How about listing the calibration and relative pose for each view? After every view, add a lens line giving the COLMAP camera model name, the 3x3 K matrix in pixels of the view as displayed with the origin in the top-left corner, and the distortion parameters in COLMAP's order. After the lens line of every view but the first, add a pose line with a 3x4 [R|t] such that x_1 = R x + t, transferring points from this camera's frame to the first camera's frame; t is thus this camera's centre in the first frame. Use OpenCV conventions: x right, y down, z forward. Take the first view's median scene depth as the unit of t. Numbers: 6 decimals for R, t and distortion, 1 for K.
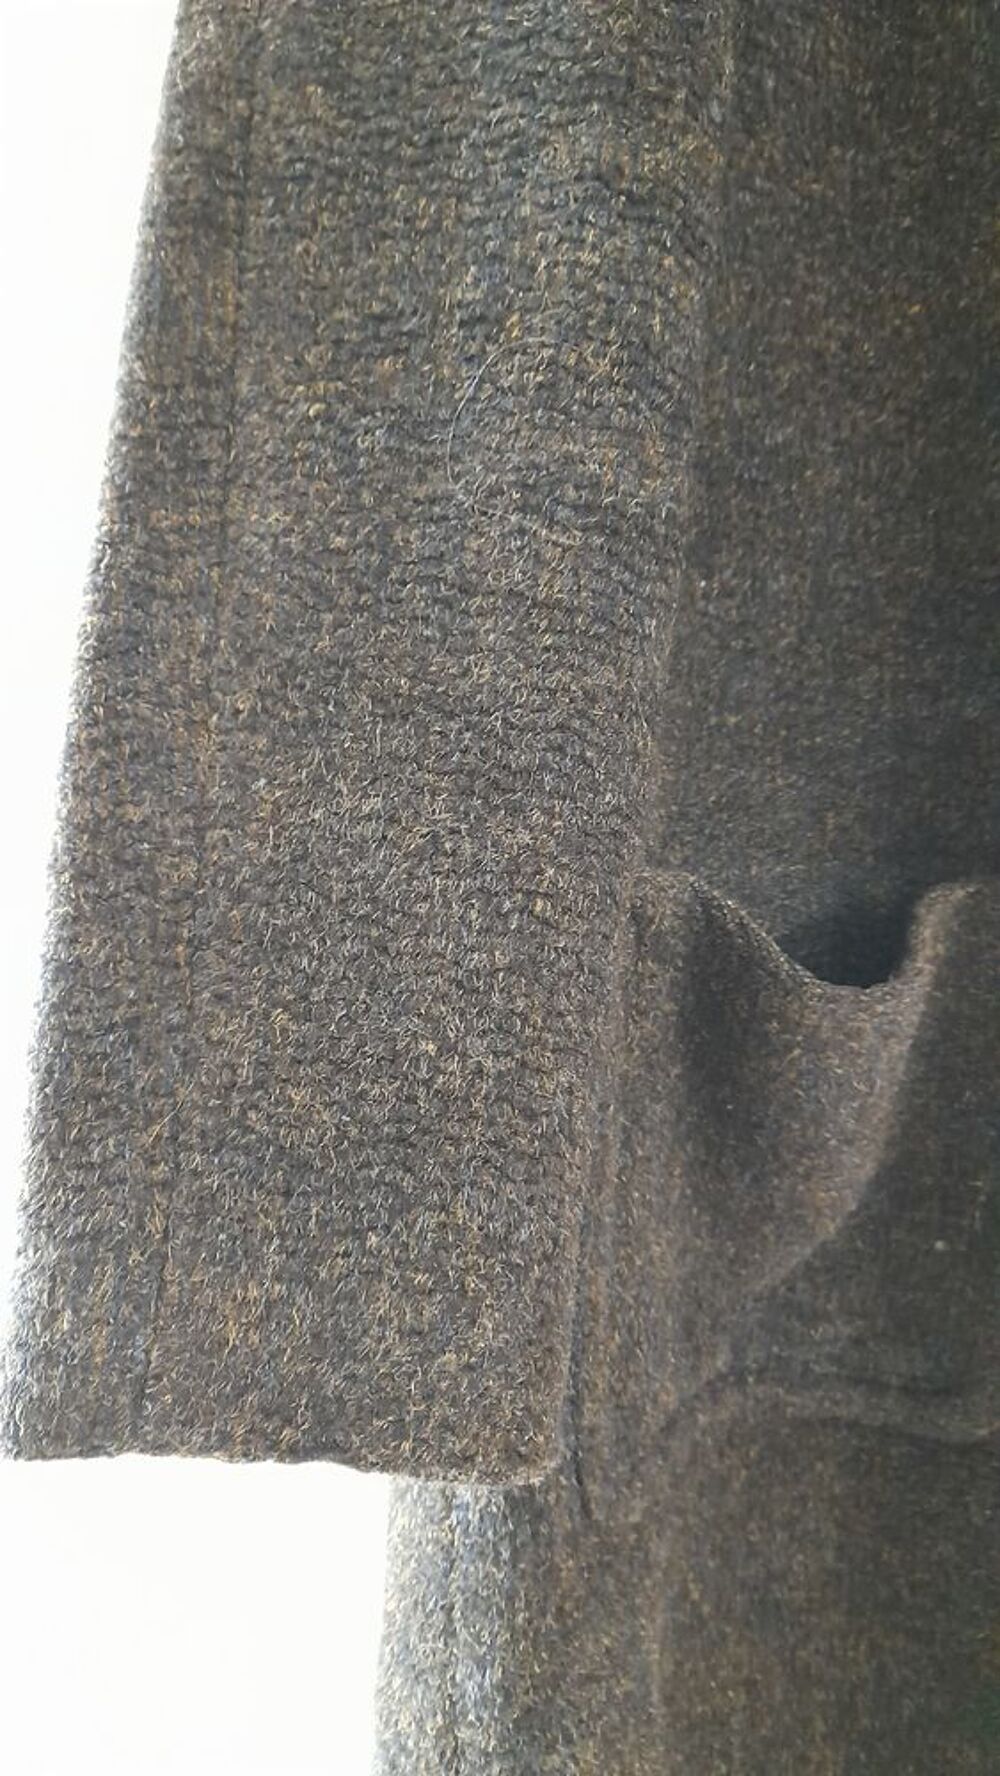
lens RADIAL K [[1247.3, 0, 525.3], [0, 1247.3, 900.5], [0, 0, 1]] dist [0.025660, -0.053254]
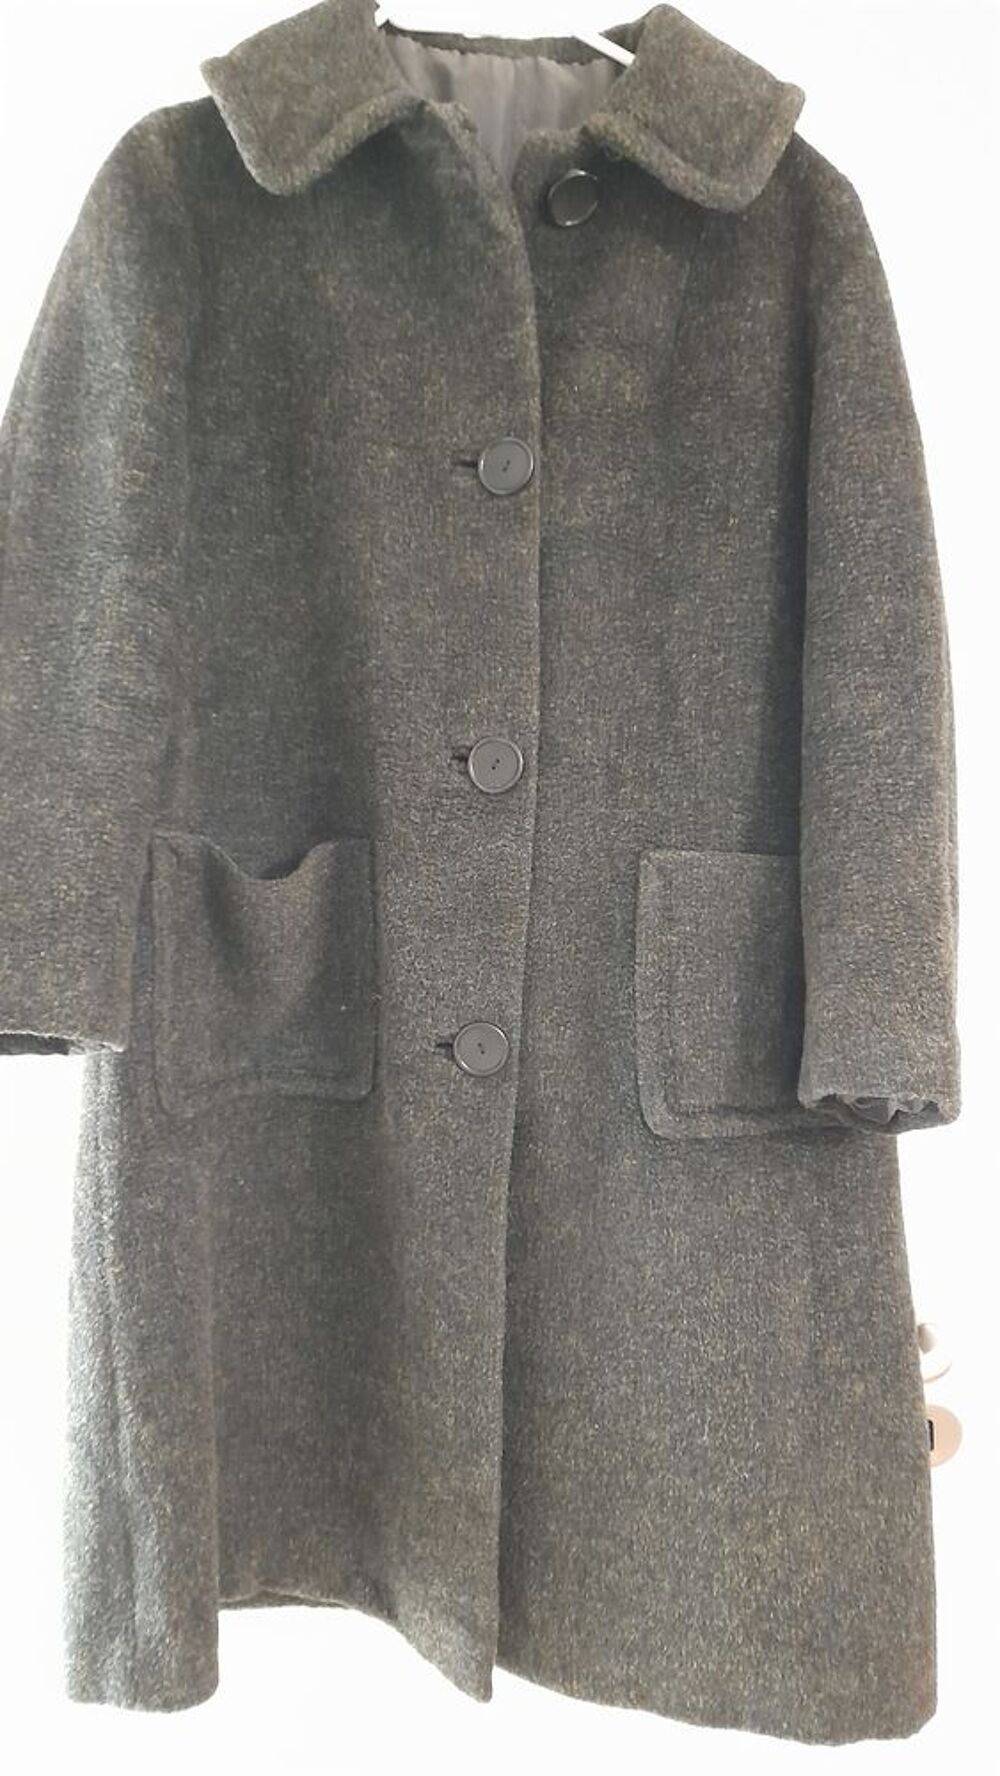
lens RADIAL K [[1234.3, 0, 525.8], [0, 1234.3, 910.6], [0, 0, 1]] dist [0.034269, -0.055043]
pose [[0.996577, -0.009494, 0.082121, 0.534457], [0.012276, 0.999365, -0.033436, 0.202036], [-0.081752, 0.034330, 0.996061, -1.369366]]
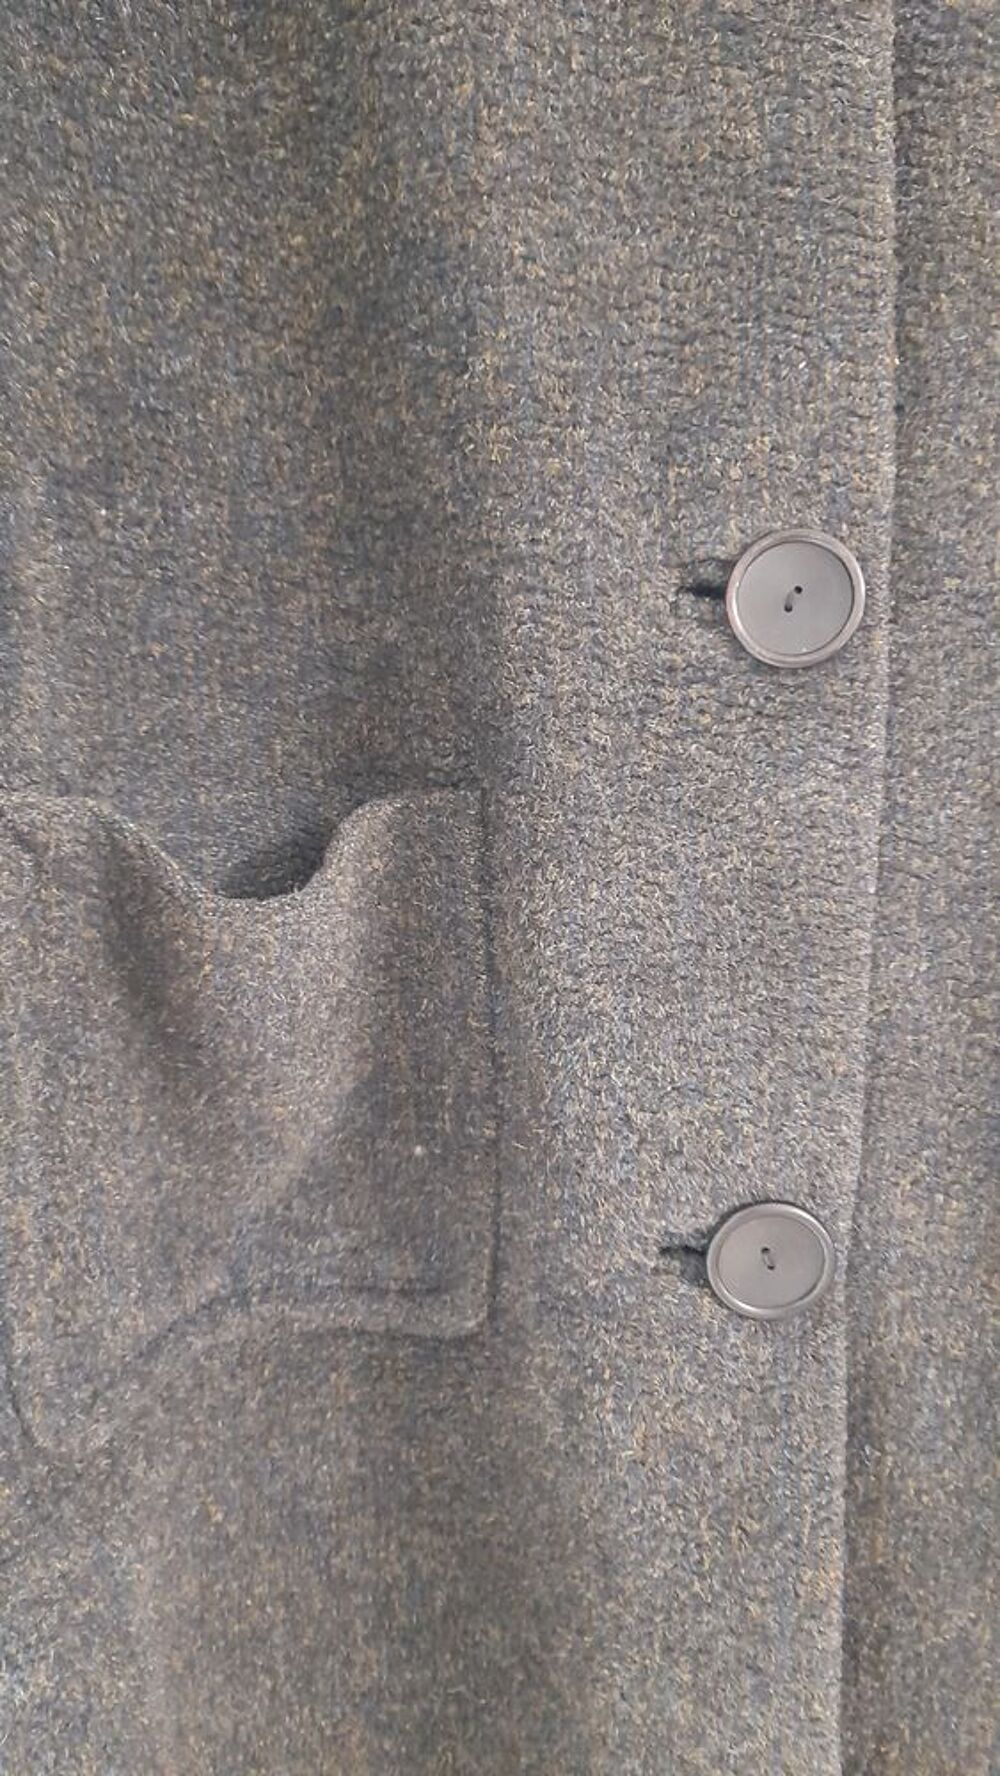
lens RADIAL K [[1236.6, 0, 505.5], [0, 1236.6, 897.1], [0, 0, 1]] dist [0.027704, -0.050794]
pose [[0.987557, -0.061124, 0.144900, 0.298685], [0.059318, 0.998098, 0.016761, 0.057823], [-0.145649, -0.007958, 0.989304, -0.035634]]
